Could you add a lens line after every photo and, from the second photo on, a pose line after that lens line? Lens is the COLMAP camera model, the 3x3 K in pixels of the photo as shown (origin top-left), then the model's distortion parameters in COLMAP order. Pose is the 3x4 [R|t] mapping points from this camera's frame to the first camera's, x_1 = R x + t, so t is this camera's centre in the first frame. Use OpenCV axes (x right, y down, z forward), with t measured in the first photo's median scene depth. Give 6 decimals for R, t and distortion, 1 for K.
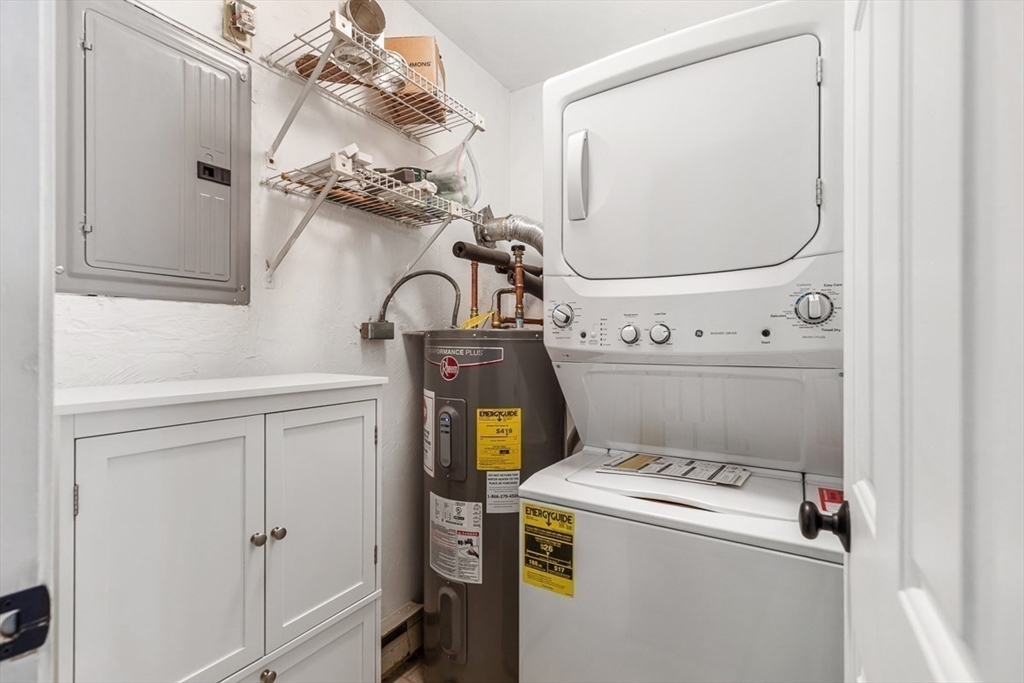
lens RADIAL K [[462.6, 0, 513.8], [0, 462.6, 343.4], [0, 0, 1]] dist [0.008403, -0.001094]
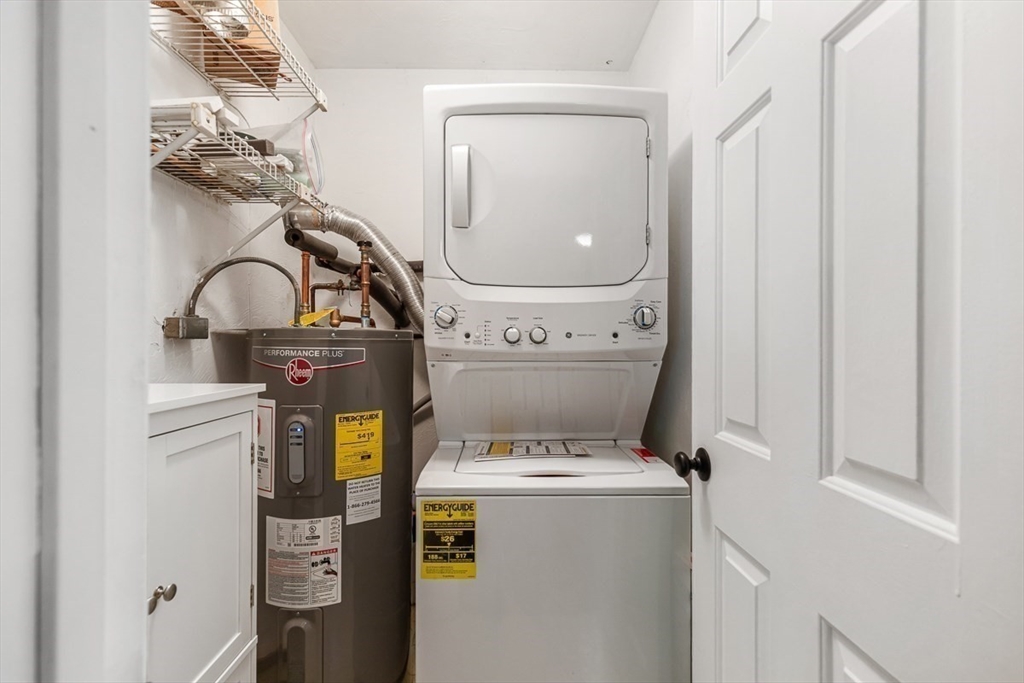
lens RADIAL K [[462.6, 0, 513.8], [0, 462.6, 343.4], [0, 0, 1]] dist [0.008403, -0.001094]
pose [[0.839976, -0.002177, 0.542618, -0.282542], [0.001728, 0.999998, 0.001338, -0.001006], [-0.542620, -0.000186, 0.839978, 0.031205]]
